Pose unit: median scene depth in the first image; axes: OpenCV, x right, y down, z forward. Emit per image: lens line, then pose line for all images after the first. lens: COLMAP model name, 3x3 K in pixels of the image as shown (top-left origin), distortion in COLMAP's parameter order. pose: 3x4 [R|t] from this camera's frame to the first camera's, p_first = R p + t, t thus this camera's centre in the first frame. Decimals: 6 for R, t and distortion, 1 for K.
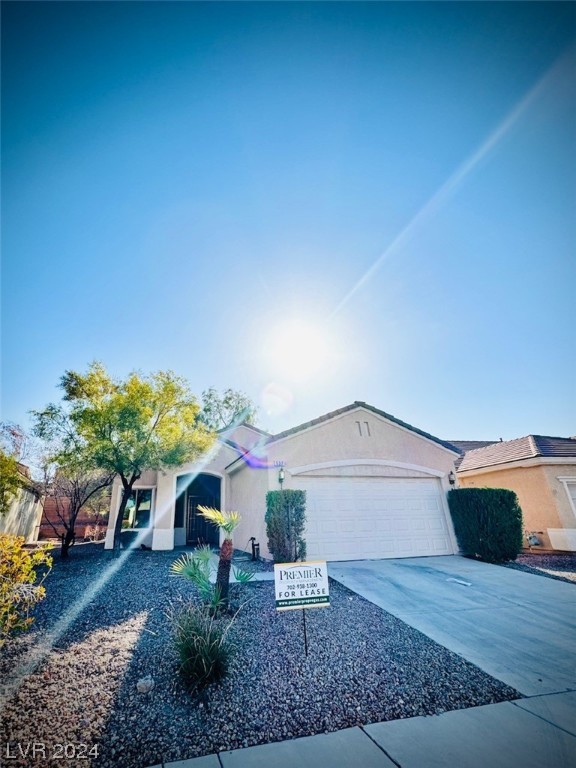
lens RADIAL K [[333.8, 0, 256.5], [0, 333.8, 384.3], [0, 0, 1]] dist [-0.001701, 0.000386]
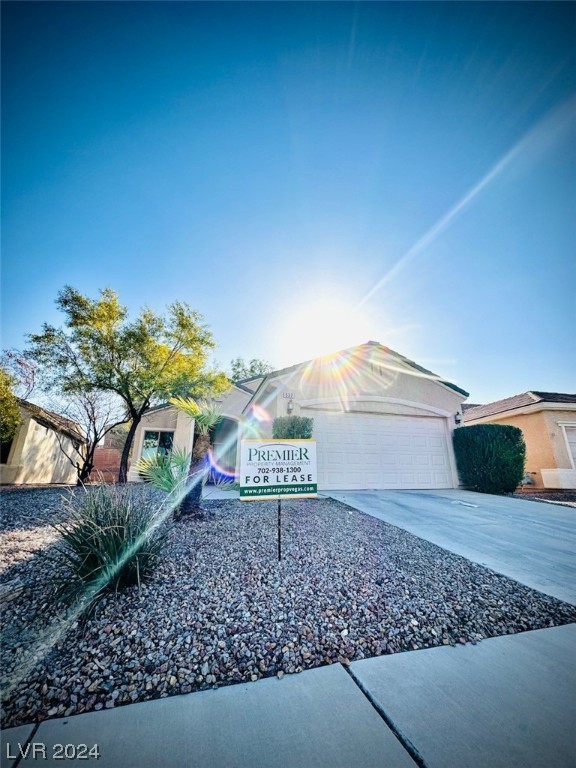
lens RADIAL K [[306.3, 0, 289.4], [0, 306.3, 383.1], [0, 0, 1]] dist [-0.001291, 0.000197]
pose [[0.998672, 0.037084, 0.035769, 0.149718], [-0.040869, 0.992906, 0.111653, 0.411982], [-0.031375, -0.112967, 0.993103, 0.445583]]
